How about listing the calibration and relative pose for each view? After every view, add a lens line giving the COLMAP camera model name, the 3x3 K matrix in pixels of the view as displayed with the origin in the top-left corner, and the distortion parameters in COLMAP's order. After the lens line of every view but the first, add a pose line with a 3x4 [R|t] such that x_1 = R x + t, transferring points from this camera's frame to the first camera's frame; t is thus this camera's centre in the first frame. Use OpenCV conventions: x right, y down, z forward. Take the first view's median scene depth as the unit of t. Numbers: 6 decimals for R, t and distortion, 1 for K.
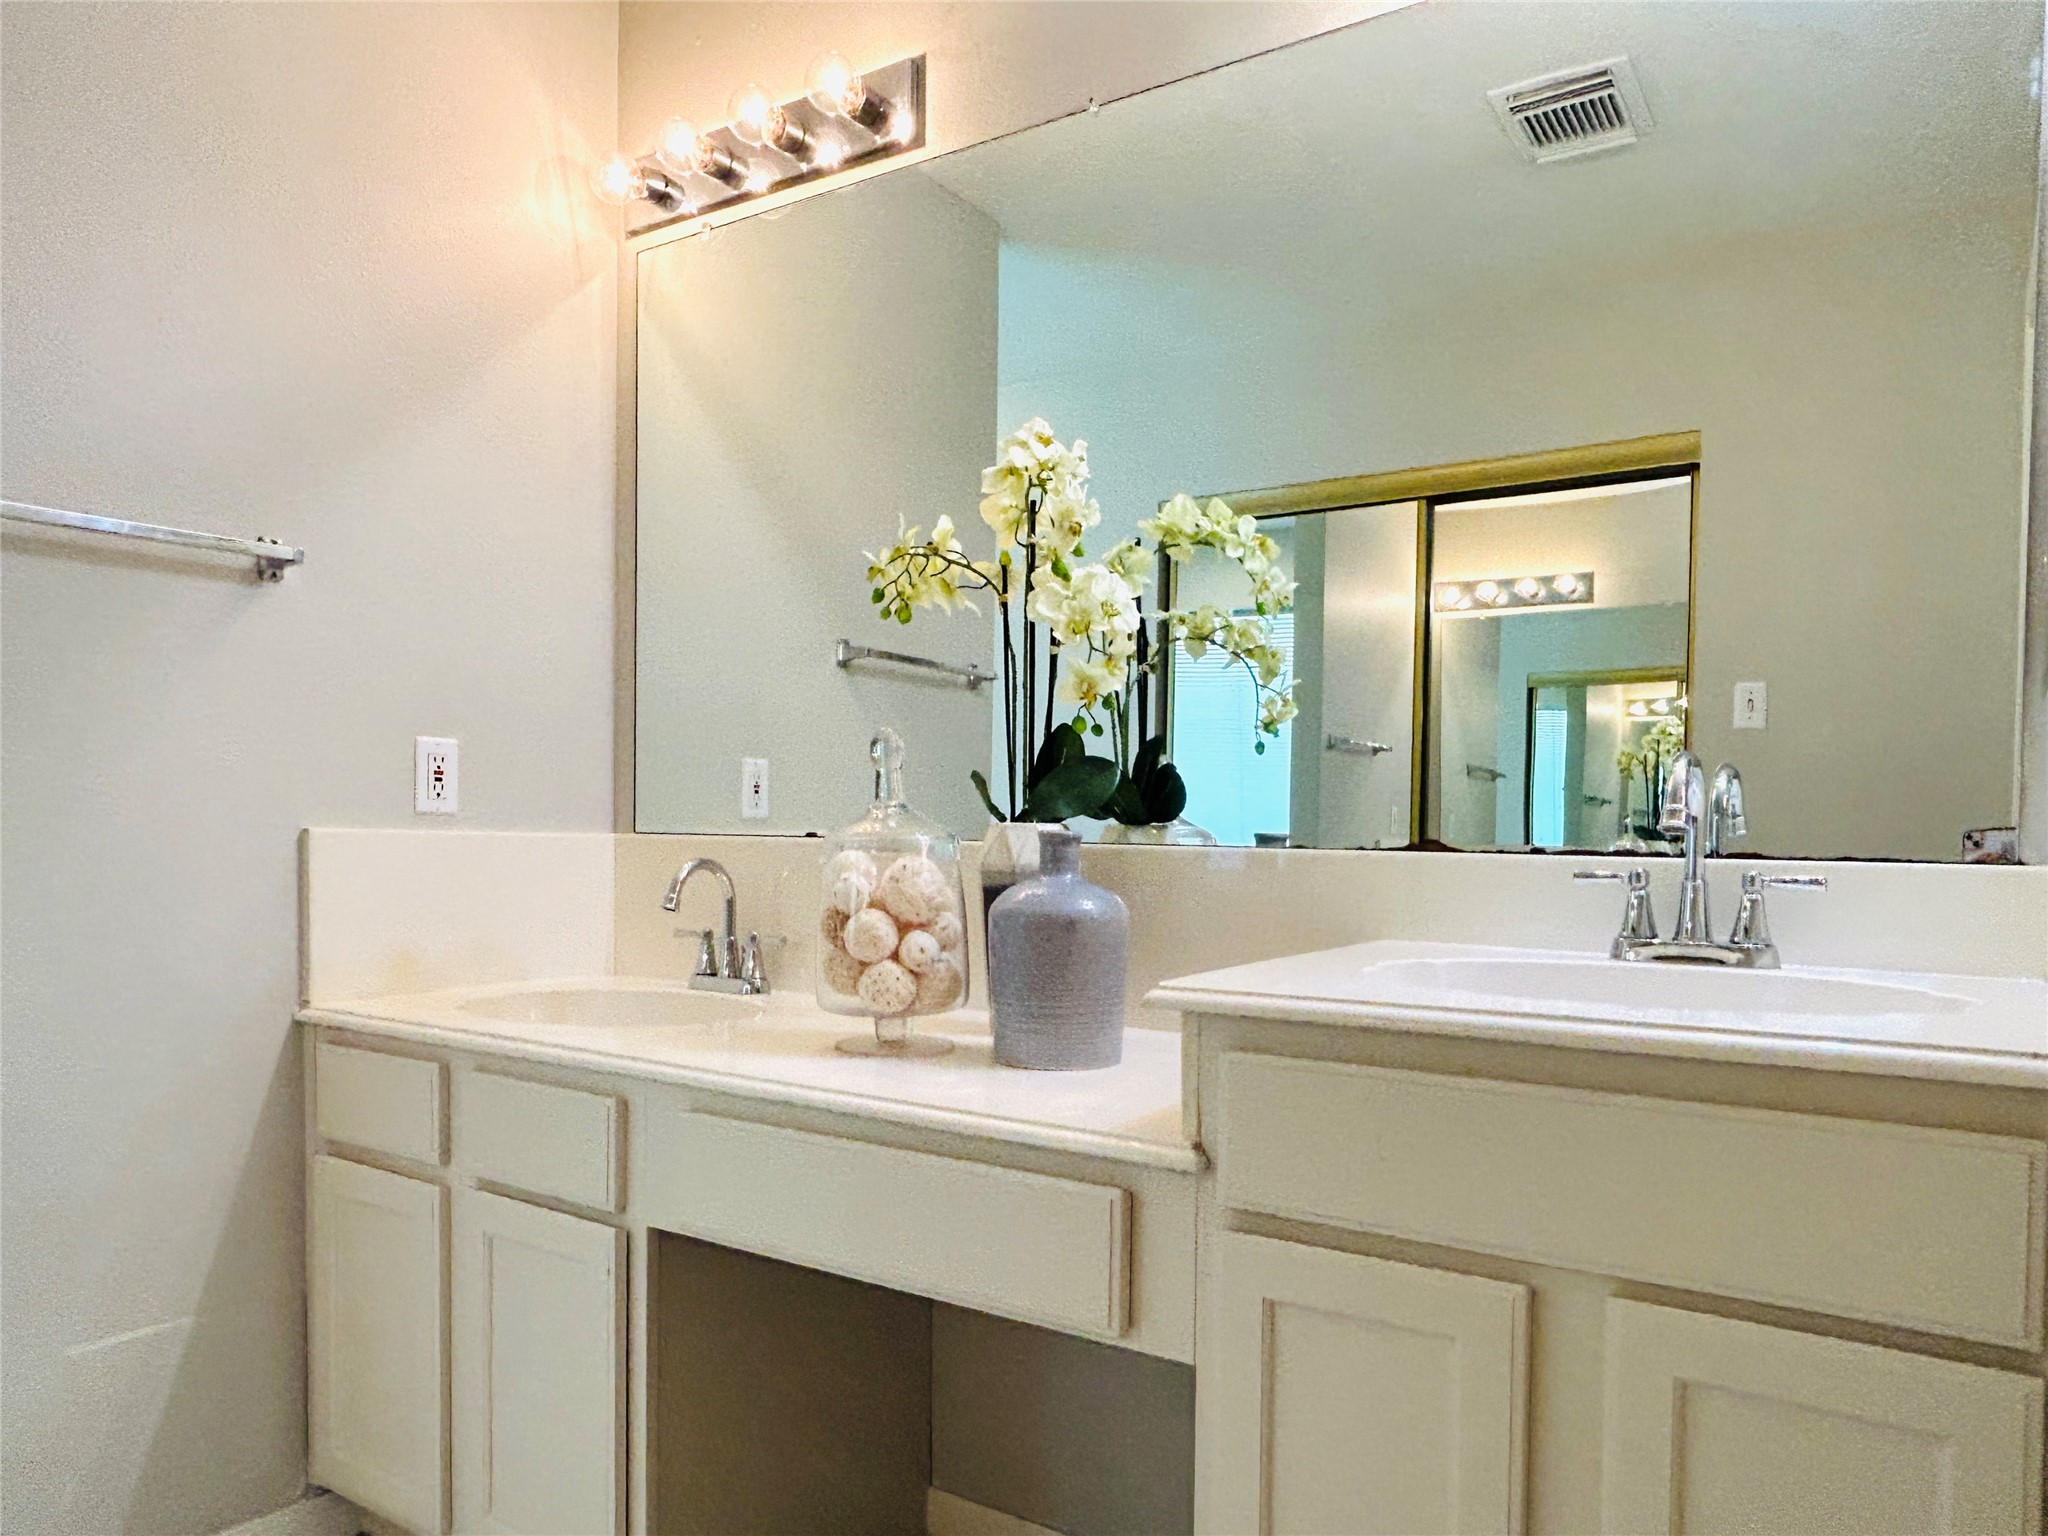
lens RADIAL K [[1416.3, 0, 1026.1], [0, 1416.3, 866.7], [0, 0, 1]] dist [0.001710, -0.002761]
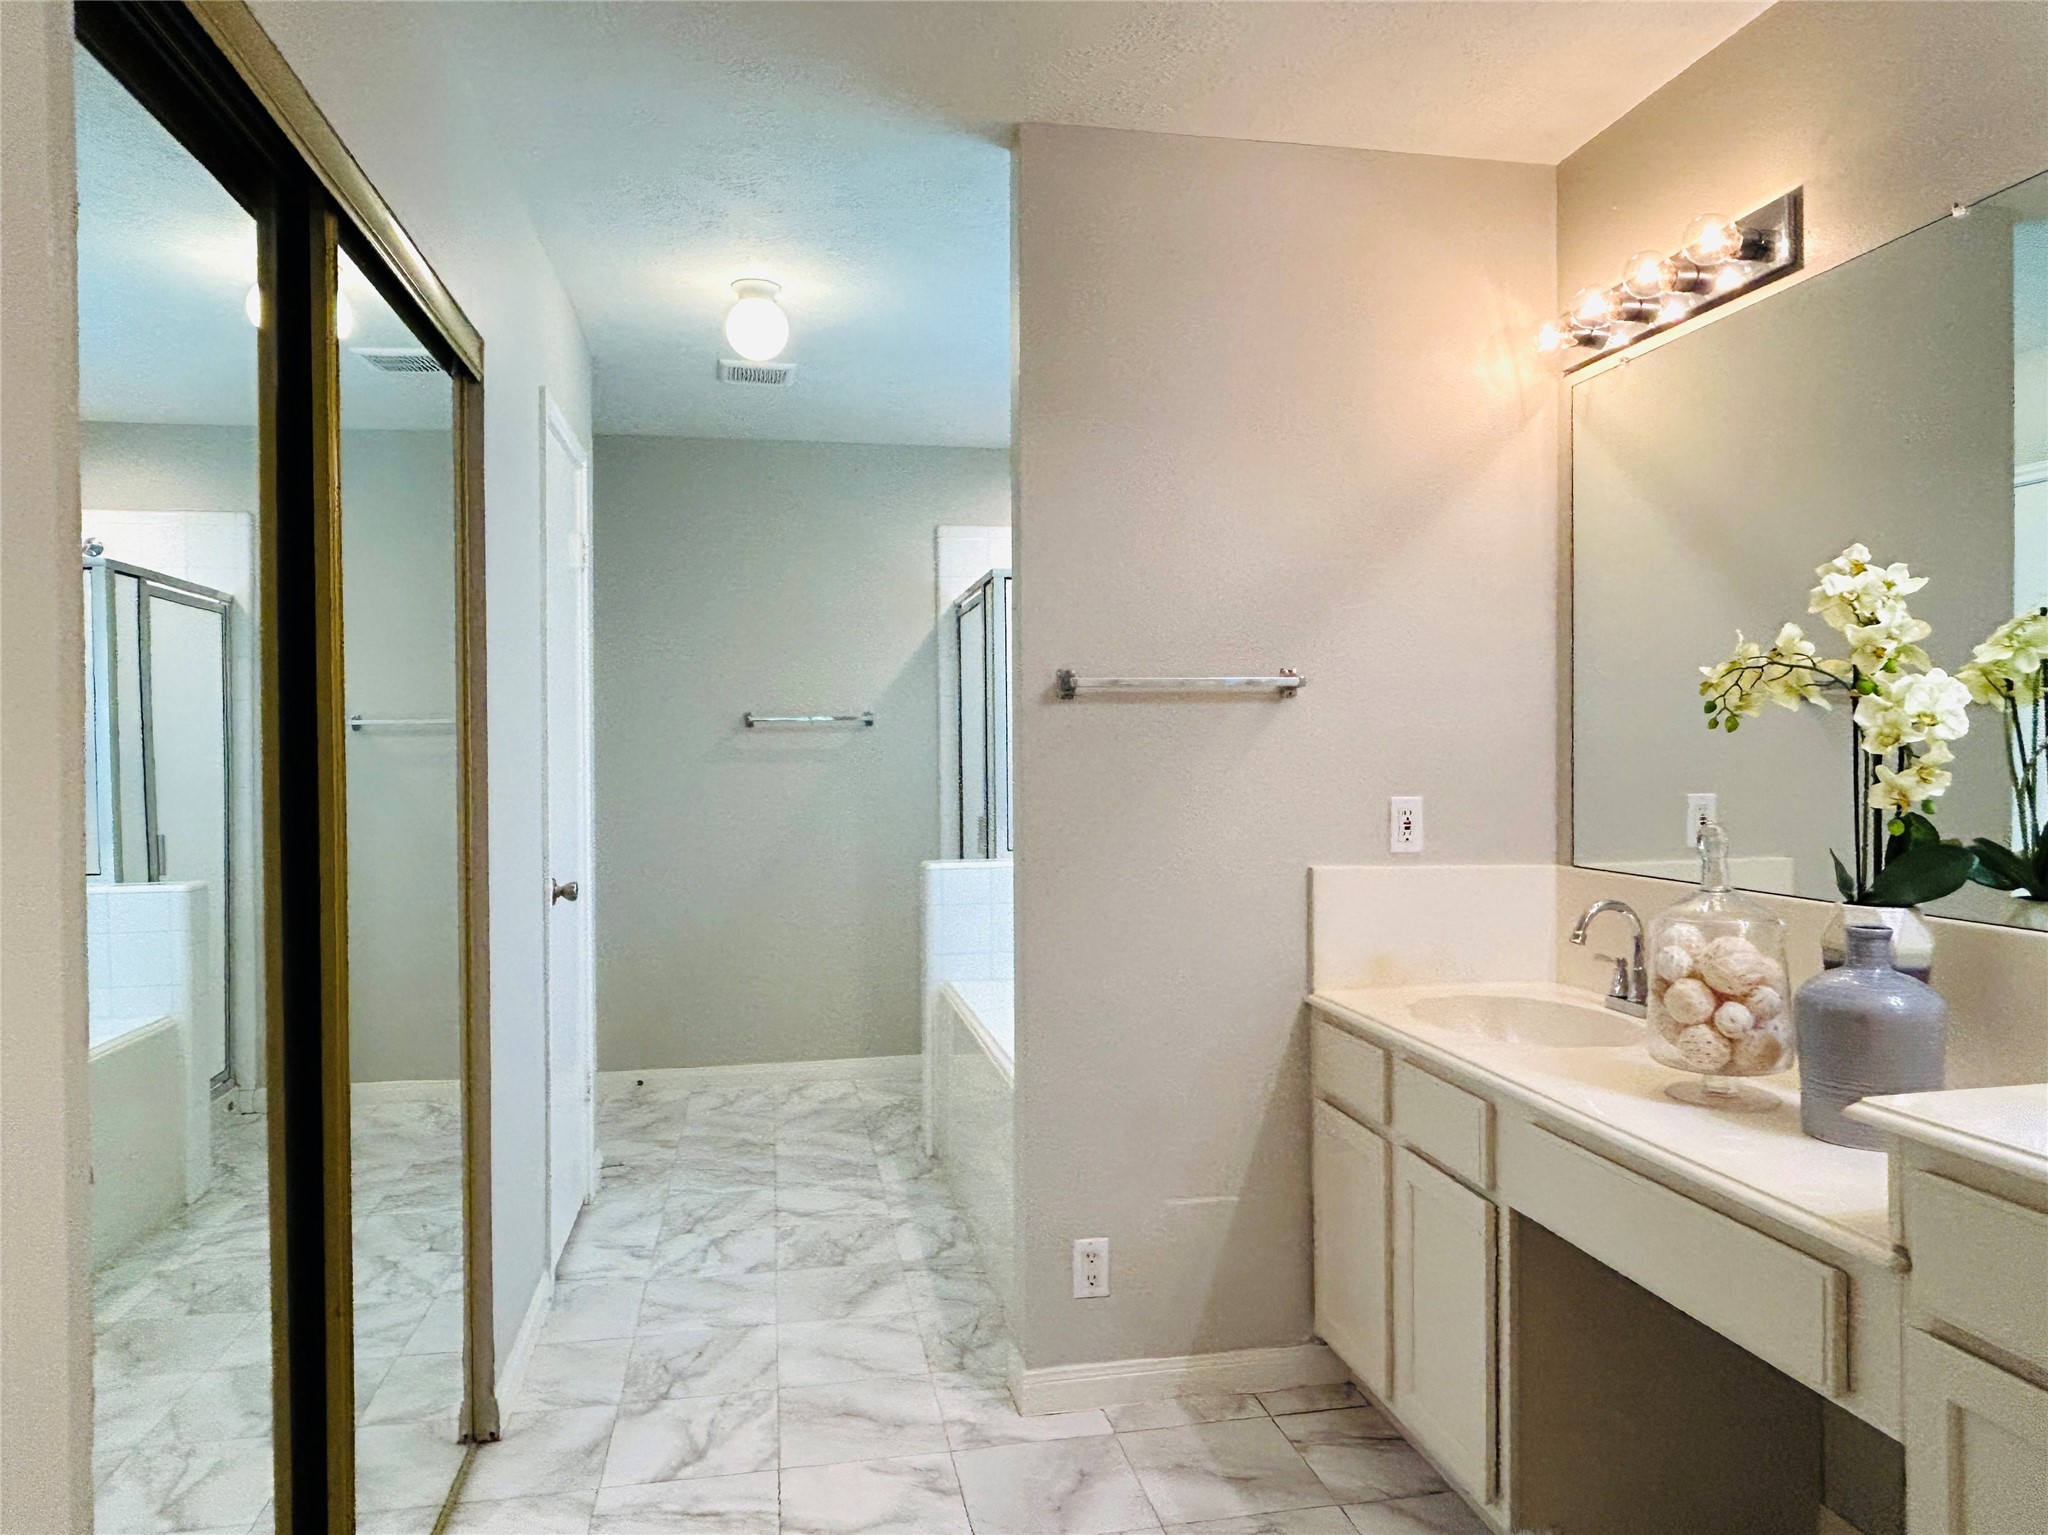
lens RADIAL K [[1327.9, 0, 1024.0], [0, 1327.9, 767.5], [0, 0, 1]] dist [0.001019, -0.002486]
pose [[0.711650, -0.010727, -0.702453, 0.227030], [-0.008109, 0.999691, -0.023482, -0.095587], [0.702488, 0.022407, 0.711343, -0.155939]]
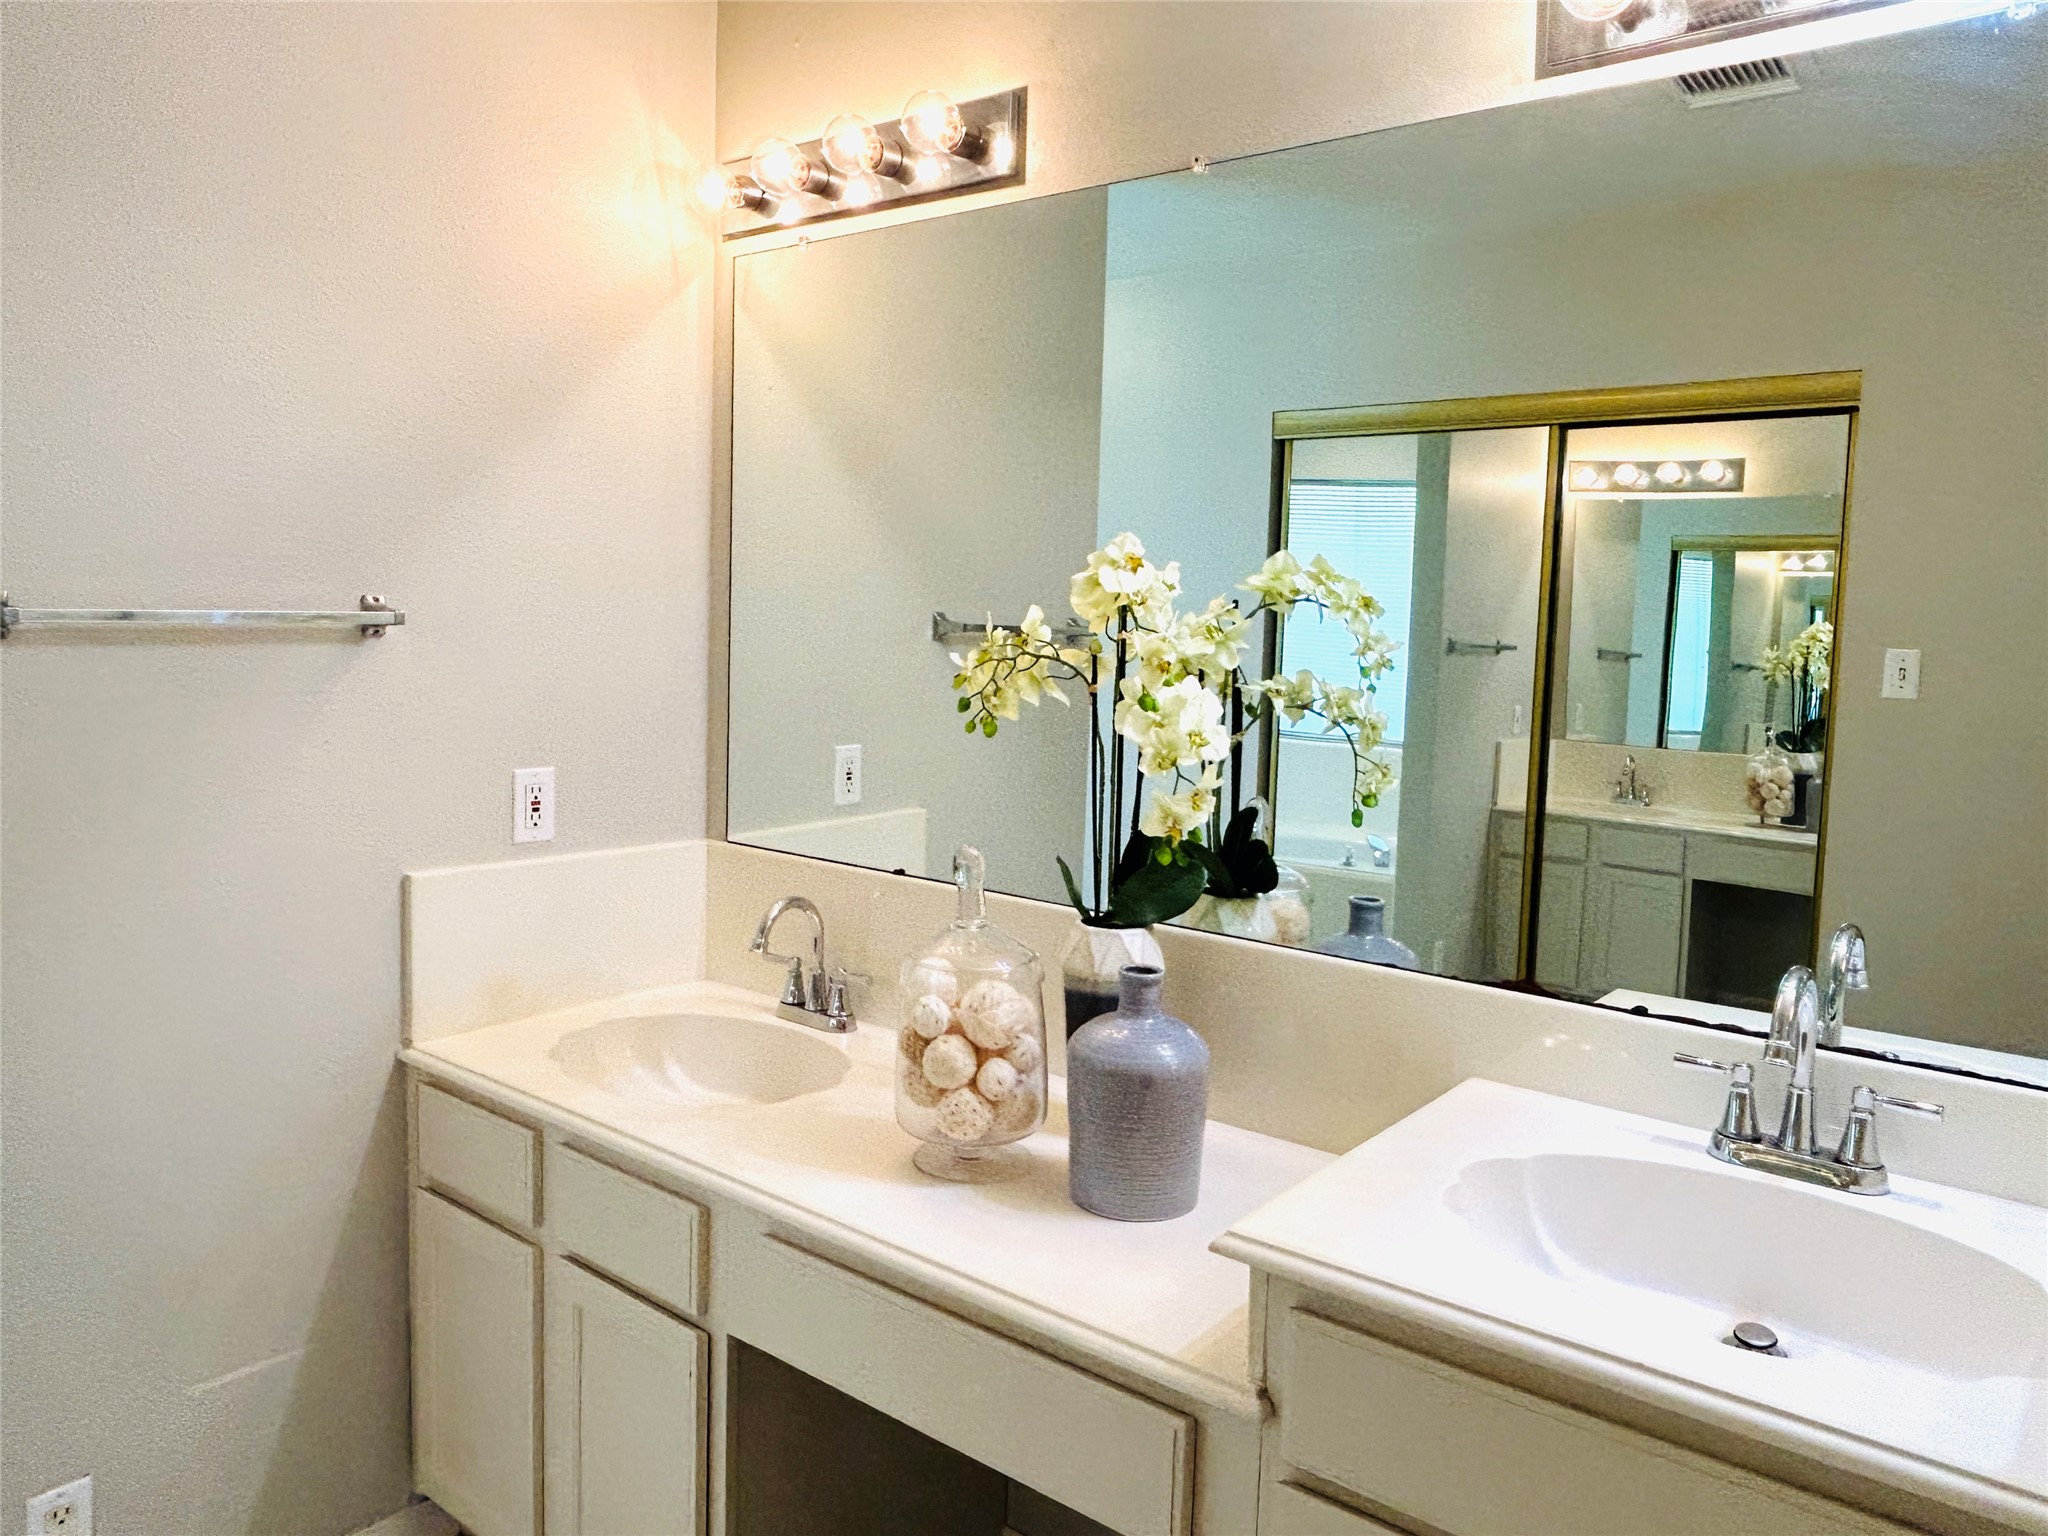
lens RADIAL K [[1449.6, 0, 1023.2], [0, 1449.6, 743.4], [0, 0, 1]] dist [0.003409, -0.007159]
pose [[0.996737, 0.023112, -0.077343, 0.013293], [-0.019122, 0.998467, 0.051941, -0.187431], [0.078425, -0.050293, 0.995651, -0.002720]]
